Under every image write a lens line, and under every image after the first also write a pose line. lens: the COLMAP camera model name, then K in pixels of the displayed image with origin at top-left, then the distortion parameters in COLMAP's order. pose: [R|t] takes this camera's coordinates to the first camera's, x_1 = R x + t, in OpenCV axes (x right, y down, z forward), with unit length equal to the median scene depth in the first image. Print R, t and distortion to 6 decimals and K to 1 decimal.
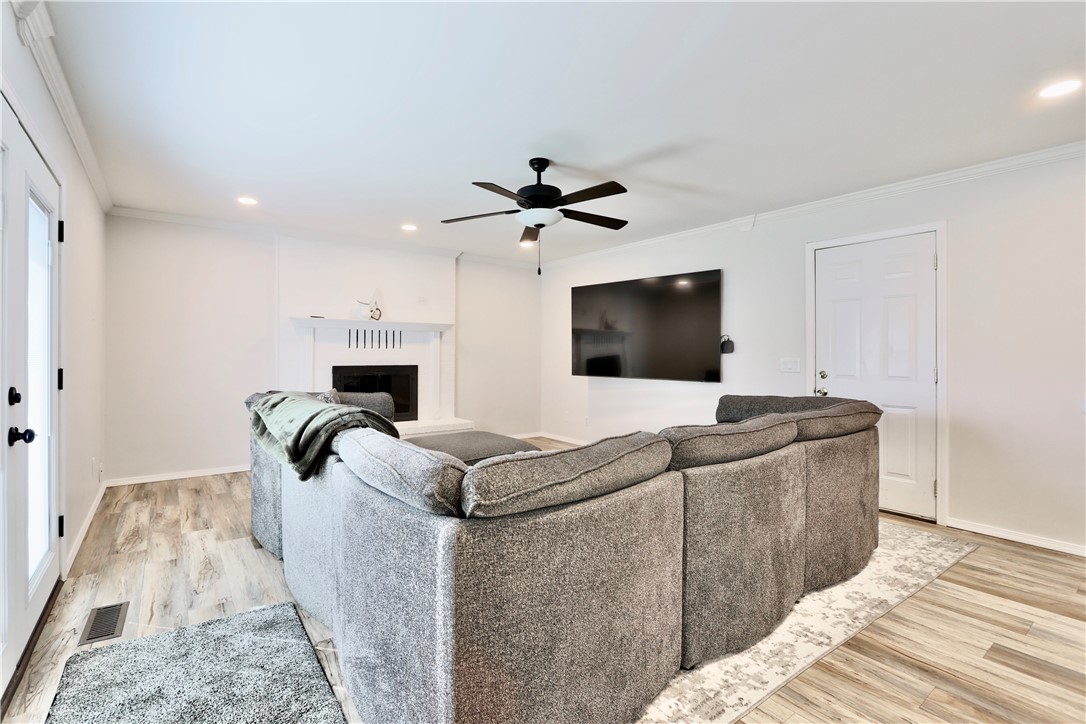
lens RADIAL K [[494.6, 0, 541.6], [0, 494.6, 358.5], [0, 0, 1]] dist [-0.006120, 0.001512]
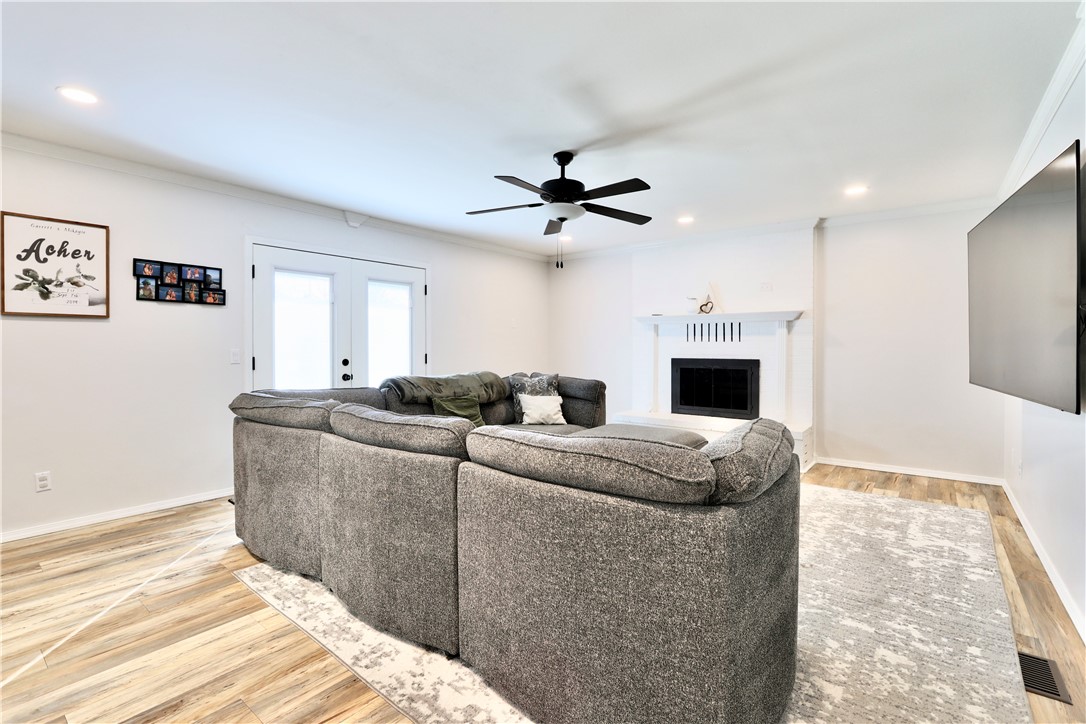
lens RADIAL K [[494.6, 0, 521.2], [0, 494.6, 349.8], [0, 0, 1]] dist [-0.006120, 0.001512]
pose [[0.241691, 0.005620, -0.970337, 0.728380], [-0.011156, 0.999933, 0.003013, -0.003473], [0.970289, 0.010097, 0.241738, 0.507692]]
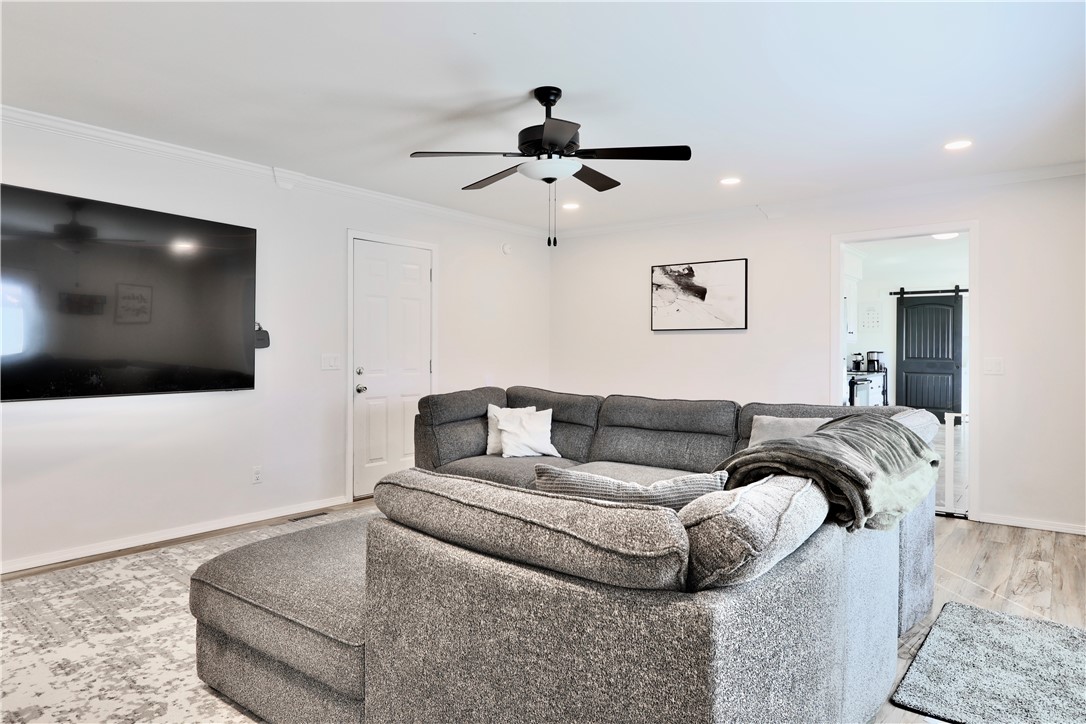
lens RADIAL K [[669.2, 0, 533.8], [0, 669.2, 353.8], [0, 0, 1]] dist [-0.002615, 0.001325]
pose [[-0.255517, -0.012450, 0.966724, -0.735785], [0.004148, 0.999894, 0.013973, -0.016660], [-0.966796, 0.007580, -0.255438, 0.964375]]
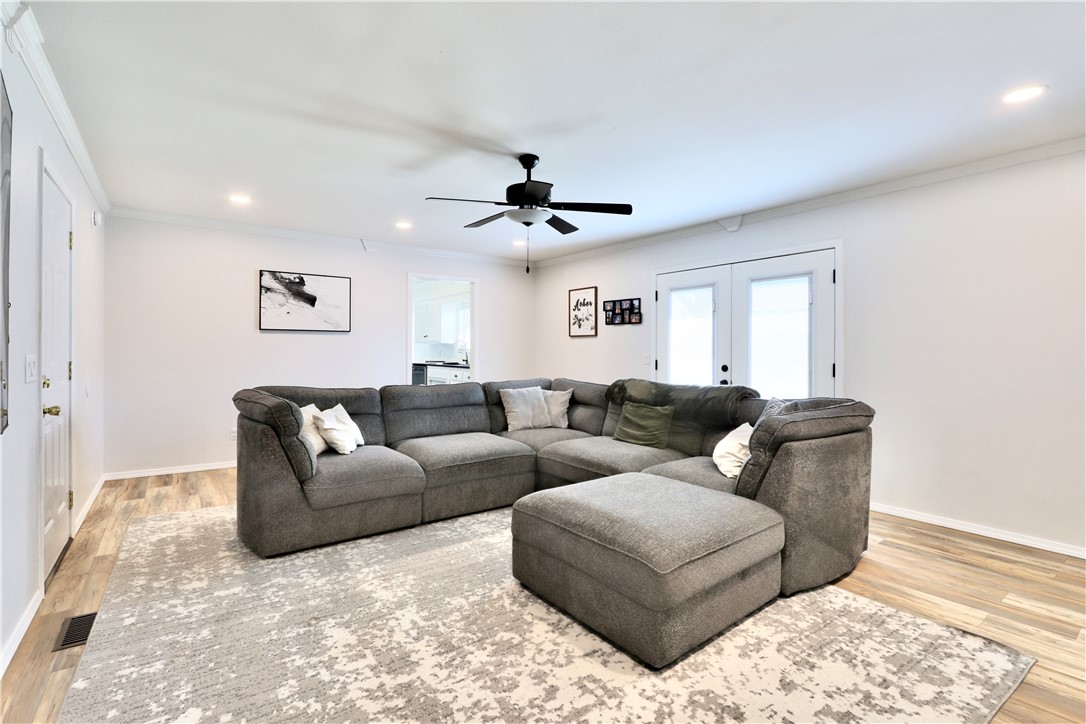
lens RADIAL K [[494.6, 0, 534.9], [0, 494.6, 353.0], [0, 0, 1]] dist [-0.006120, 0.001512]
pose [[-0.999948, -0.009672, 0.003165, -0.018361], [-0.009616, 0.999809, 0.017026, -0.017338], [-0.003329, 0.016995, -0.999850, 1.516672]]
